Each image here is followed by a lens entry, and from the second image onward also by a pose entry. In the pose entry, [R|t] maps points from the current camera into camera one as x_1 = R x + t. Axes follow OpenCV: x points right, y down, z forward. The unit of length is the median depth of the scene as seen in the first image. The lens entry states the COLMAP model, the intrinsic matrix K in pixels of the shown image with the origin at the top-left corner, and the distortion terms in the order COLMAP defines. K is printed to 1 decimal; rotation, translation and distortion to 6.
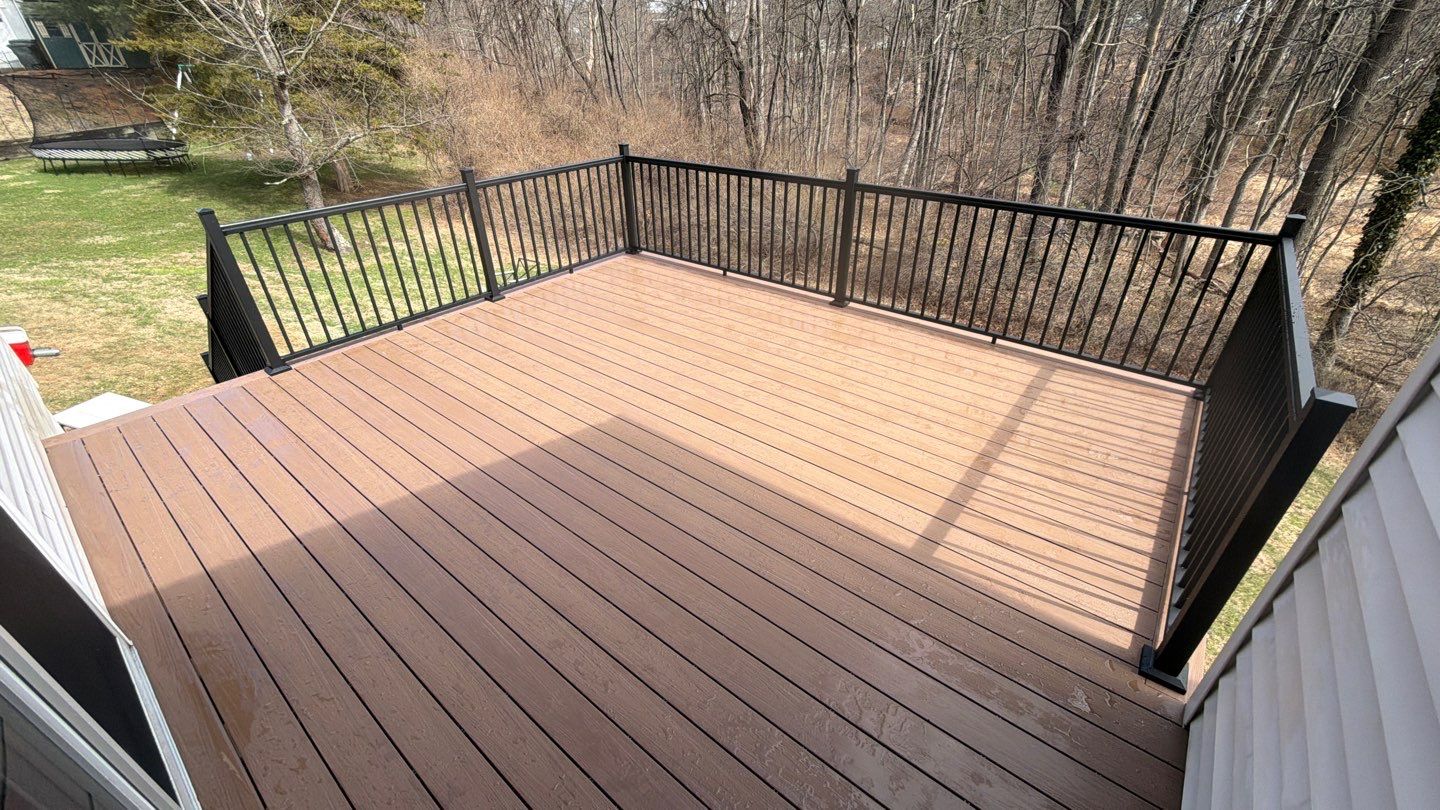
lens RADIAL K [[572.3, 0, 720.0], [0, 572.3, 405.0], [0, 0, 1]] dist [0.002018, 0.000012]
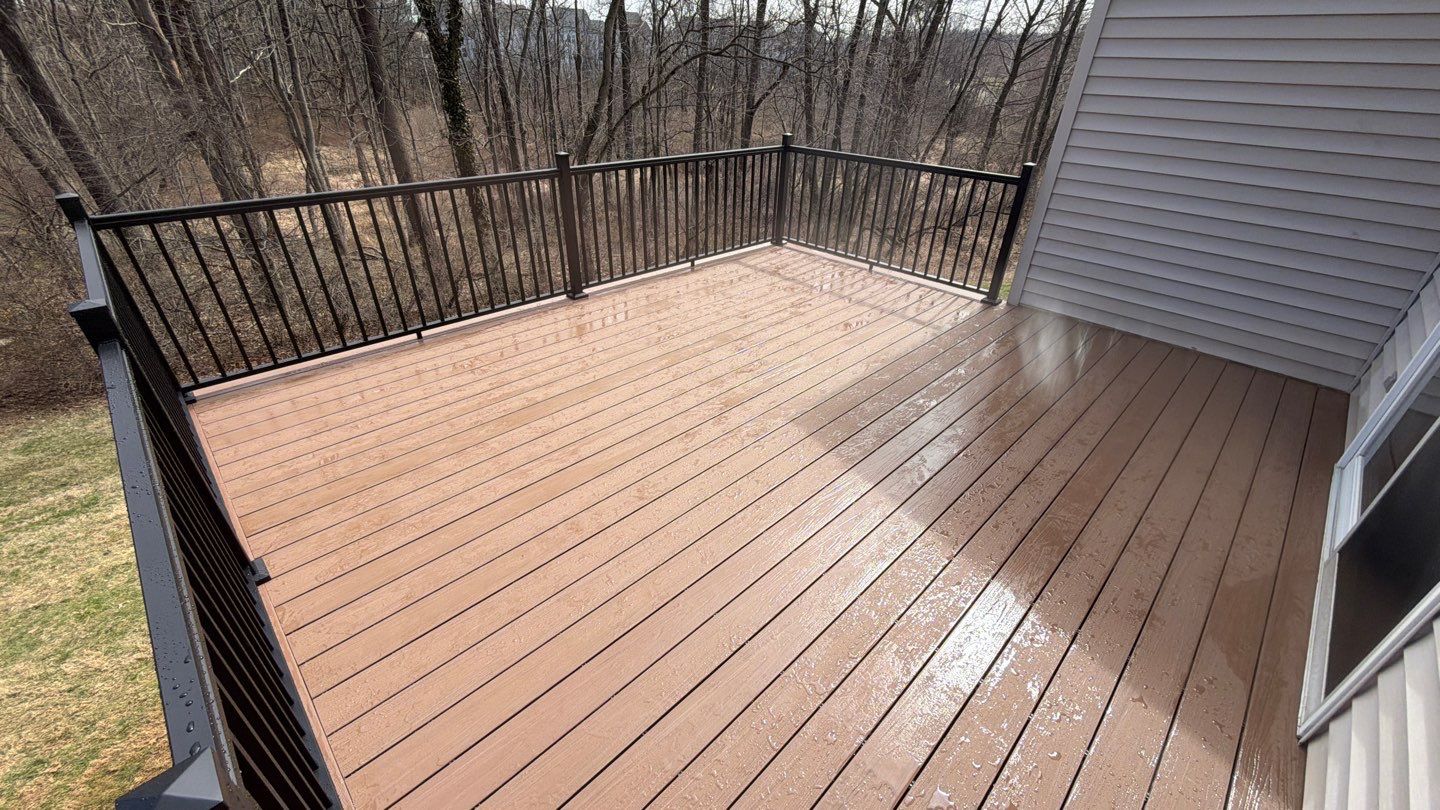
lens RADIAL K [[572.3, 0, 720.0], [0, 572.3, 405.0], [0, 0, 1]] dist [0.002018, 0.000012]
pose [[0.112536, -0.504372, 0.856122, -0.738956], [0.489040, 0.778134, 0.394143, -0.320401], [-0.864972, 0.374322, 0.334226, 0.581387]]
